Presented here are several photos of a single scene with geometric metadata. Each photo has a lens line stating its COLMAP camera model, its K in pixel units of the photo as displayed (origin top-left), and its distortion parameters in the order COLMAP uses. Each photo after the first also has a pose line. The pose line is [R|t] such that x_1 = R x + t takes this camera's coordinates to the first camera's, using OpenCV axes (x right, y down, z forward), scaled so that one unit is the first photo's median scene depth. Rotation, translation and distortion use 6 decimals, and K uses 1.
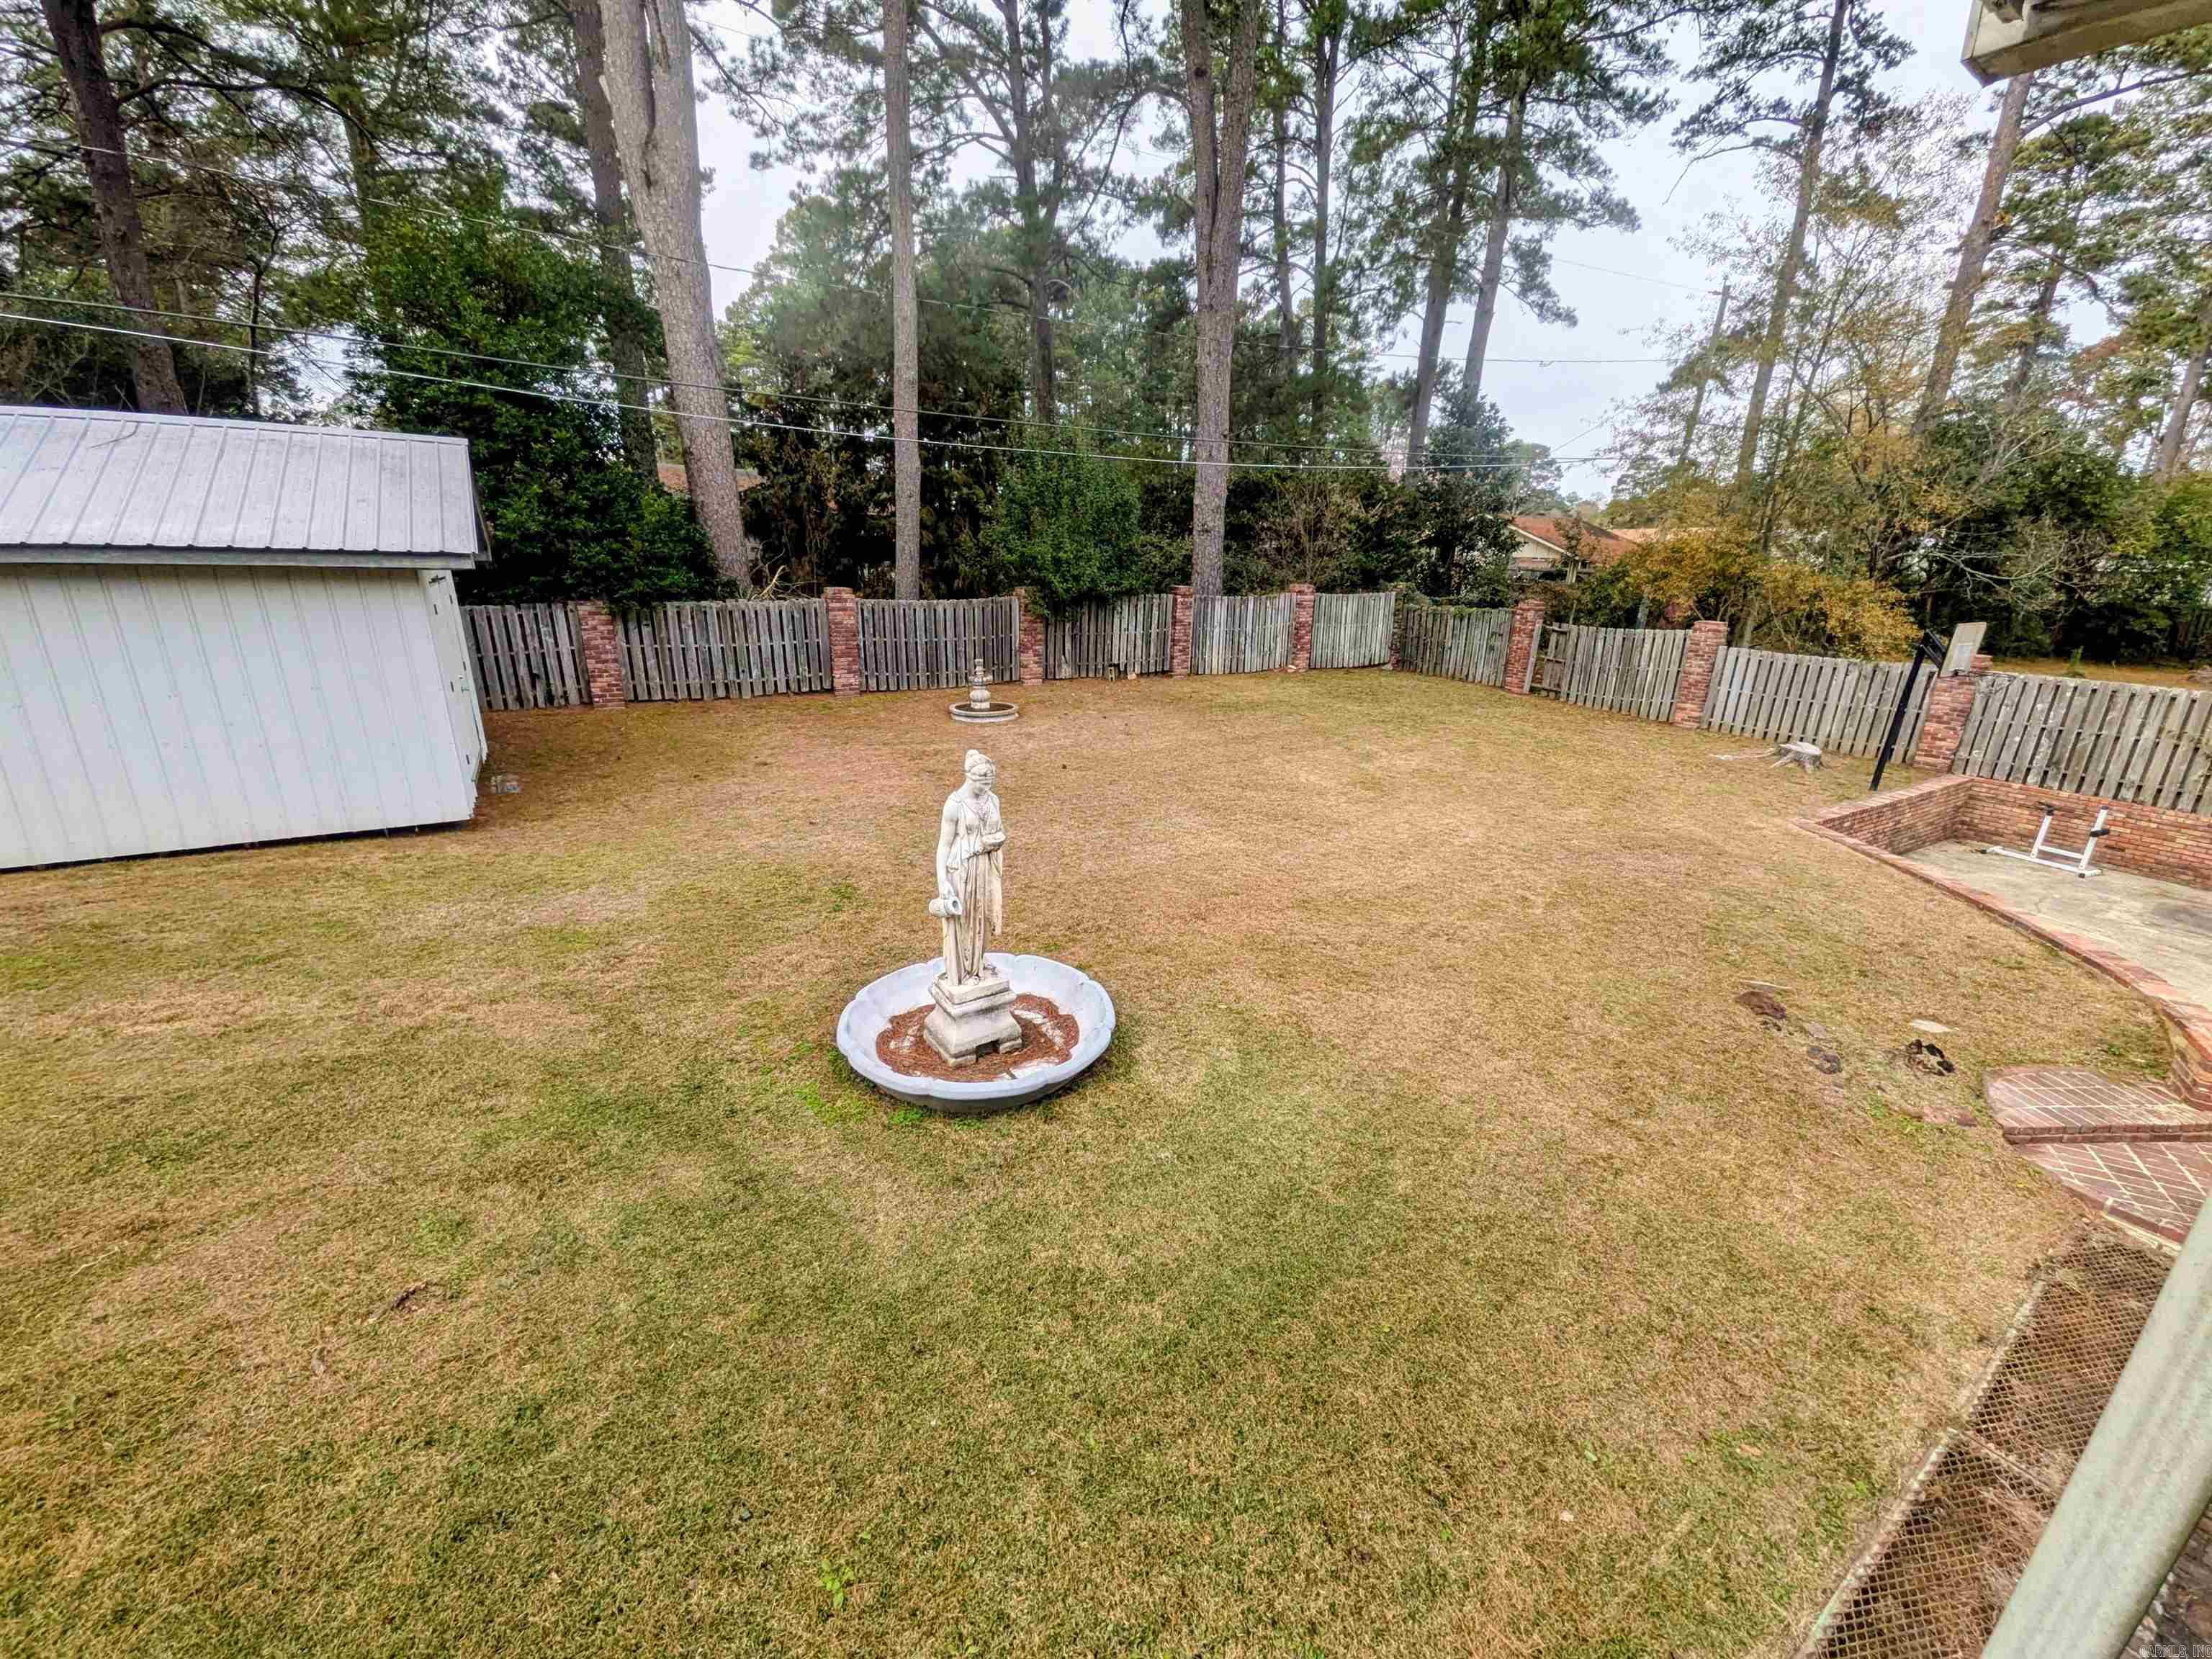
lens RADIAL K [[875.4, 0, 1110.2], [0, 875.4, 841.4], [0, 0, 1]] dist [0.006601, -0.000616]
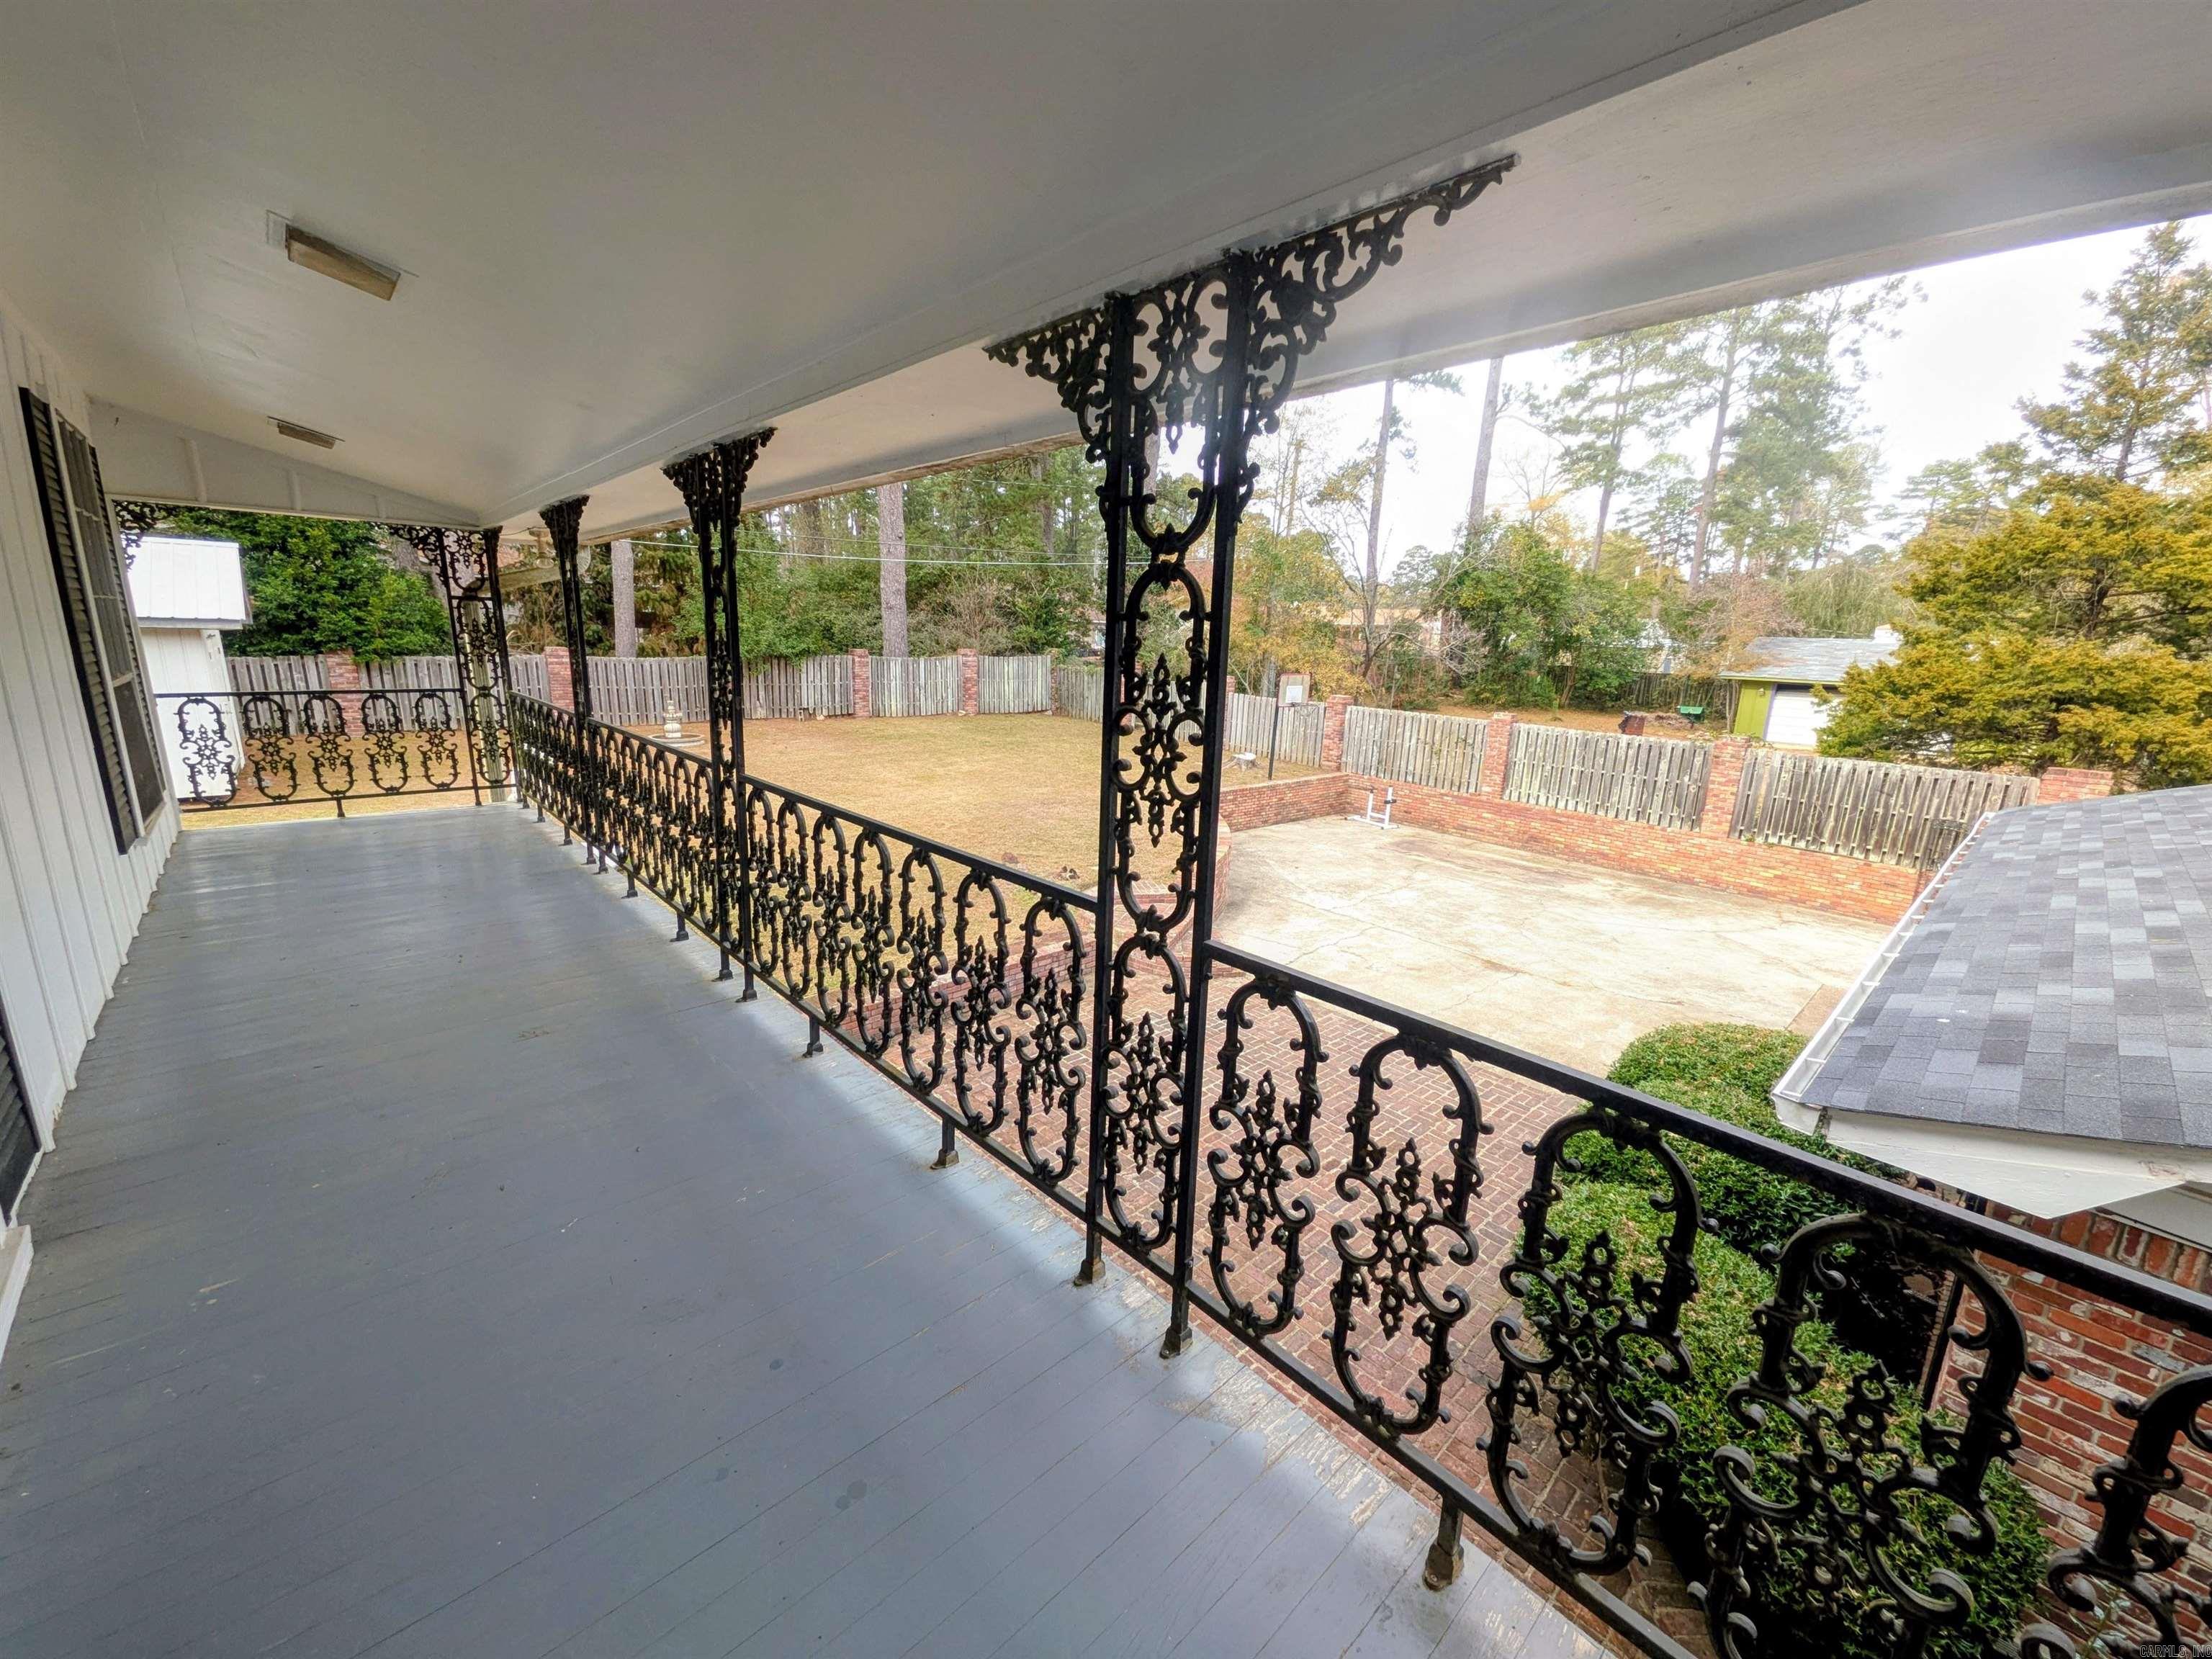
lens RADIAL K [[875.4, 0, 1104.1], [0, 875.4, 833.1], [0, 0, 1]] dist [0.006601, -0.000616]
pose [[0.985348, -0.027709, 0.168291, 0.247206], [0.041483, 0.996020, -0.078894, 0.114866], [-0.165435, 0.084719, 0.982575, -0.368020]]
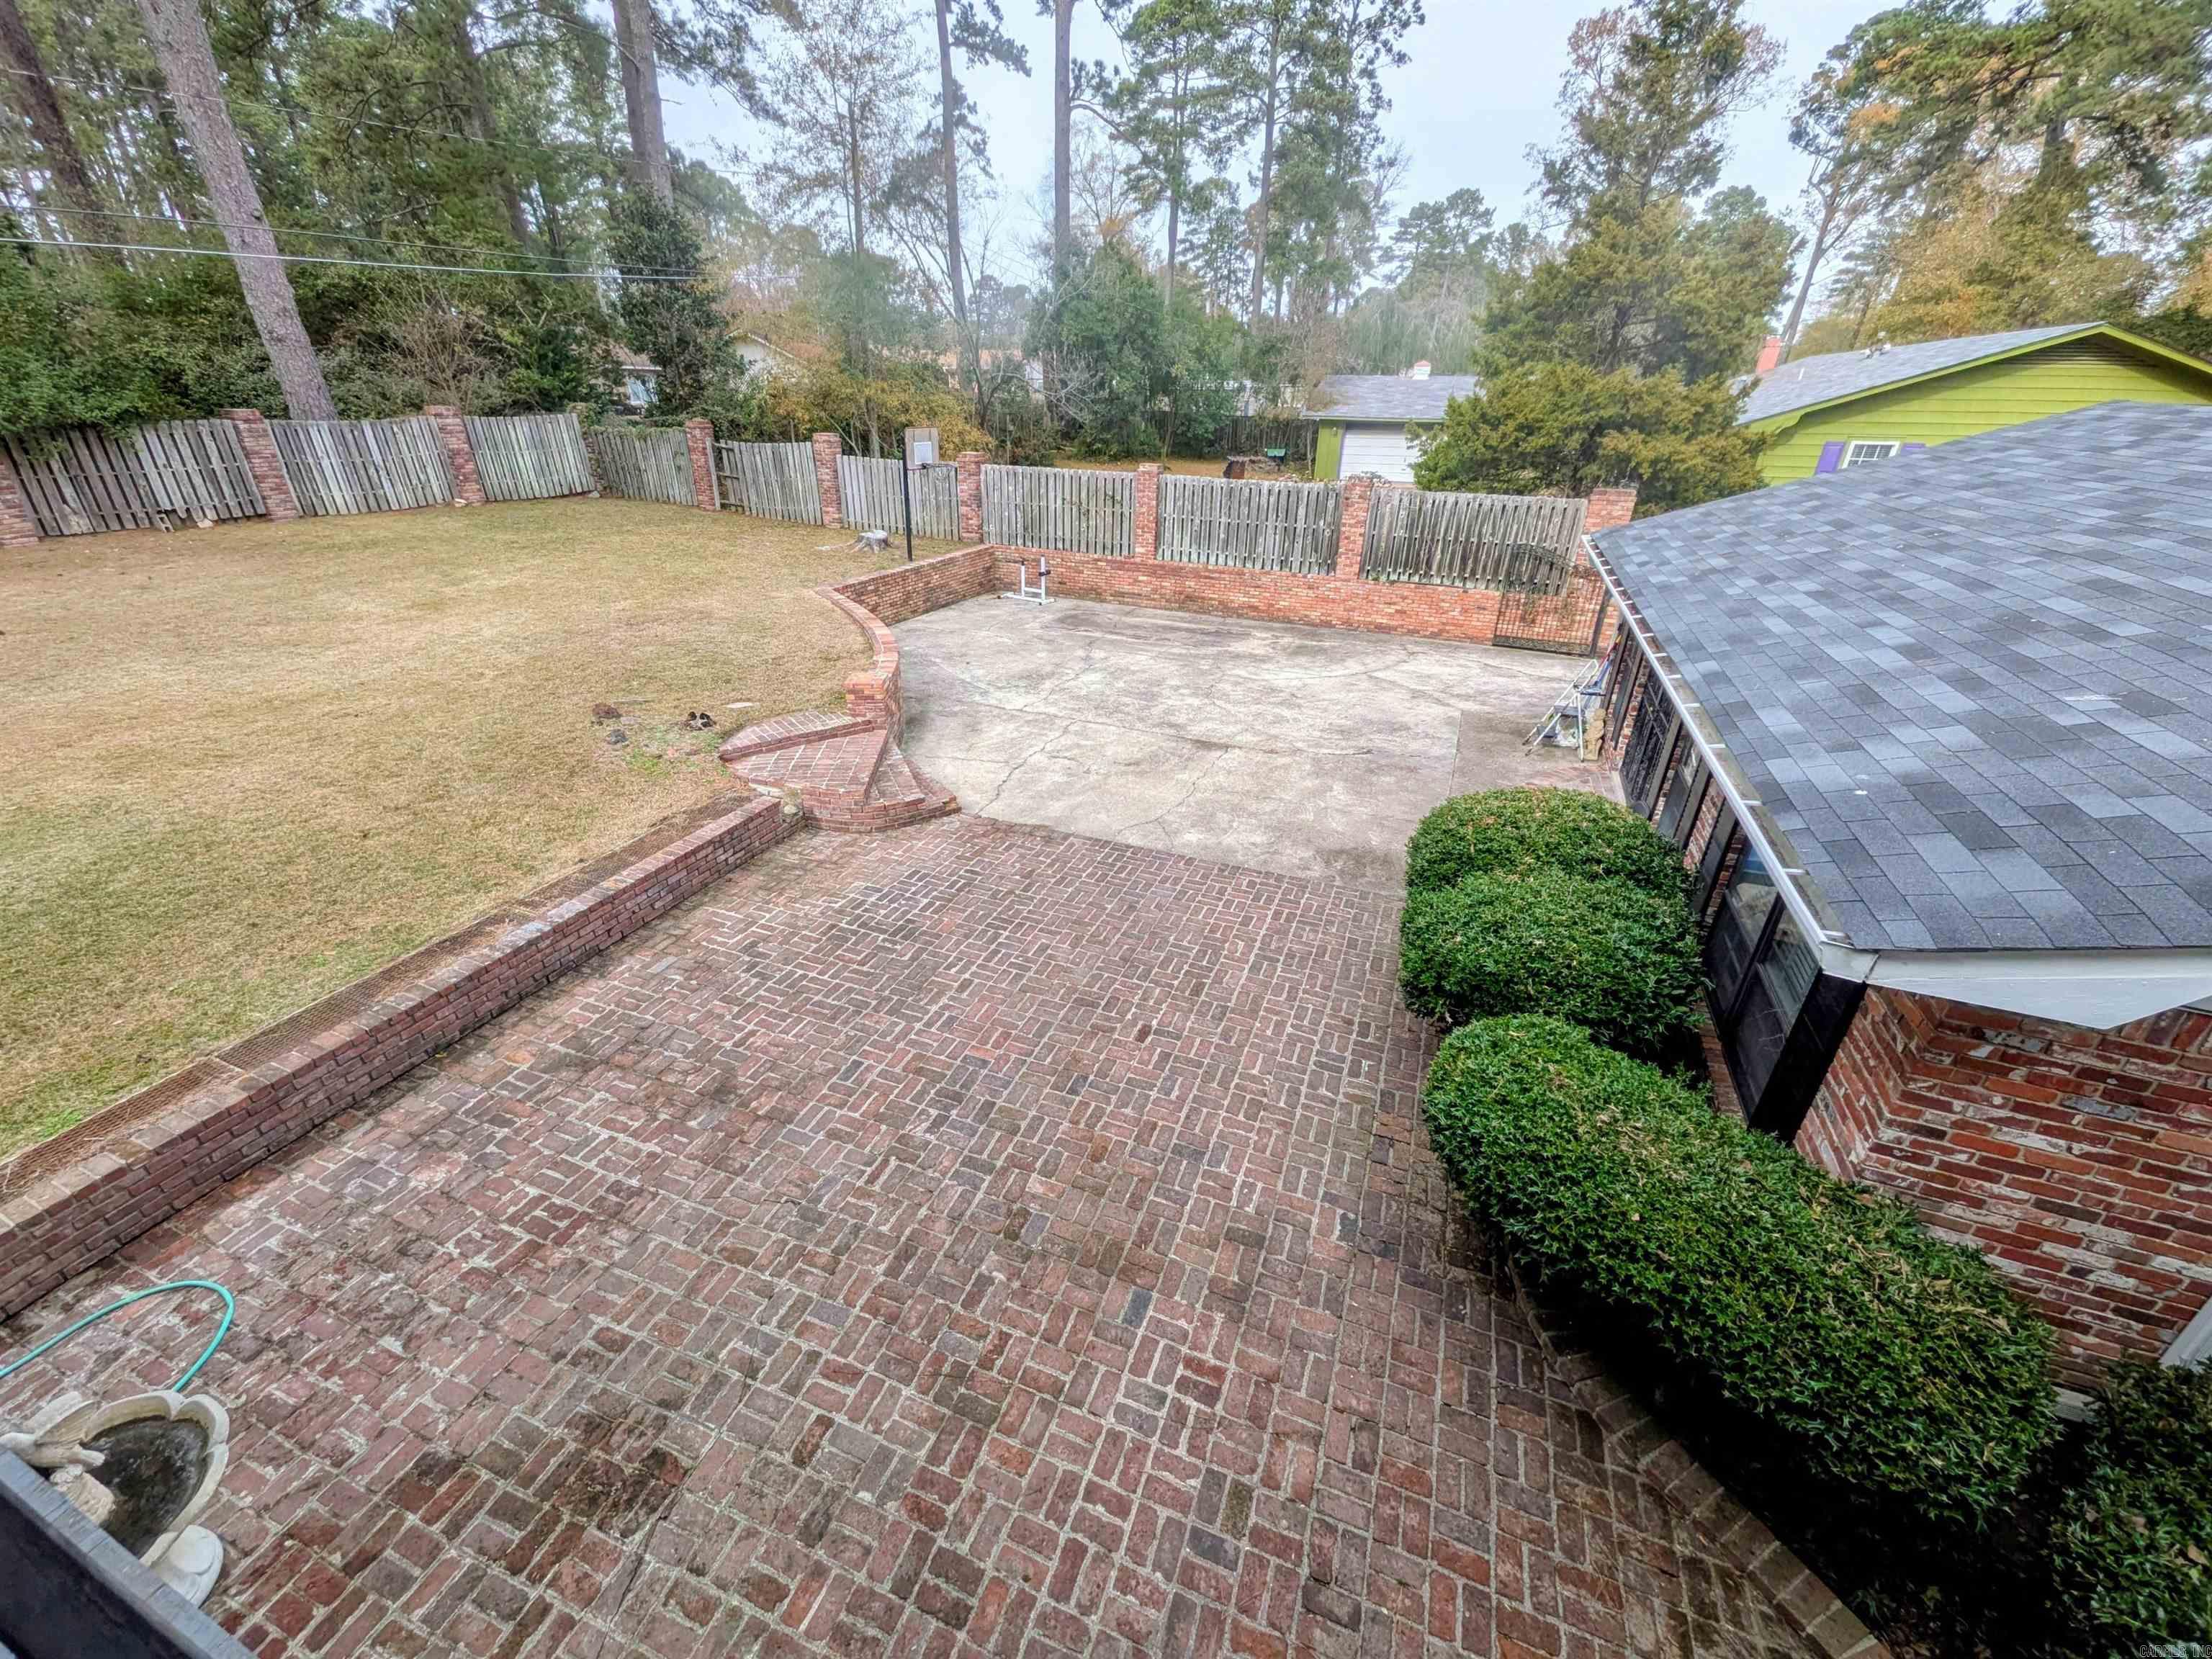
lens RADIAL K [[875.4, 0, 1117.8], [0, 875.4, 836.0], [0, 0, 1]] dist [0.006601, -0.000616]
pose [[0.809781, -0.272761, 0.519477, 0.246652], [0.182873, 0.958603, 0.218262, 0.086869], [-0.557505, -0.081746, 0.826139, -0.249678]]
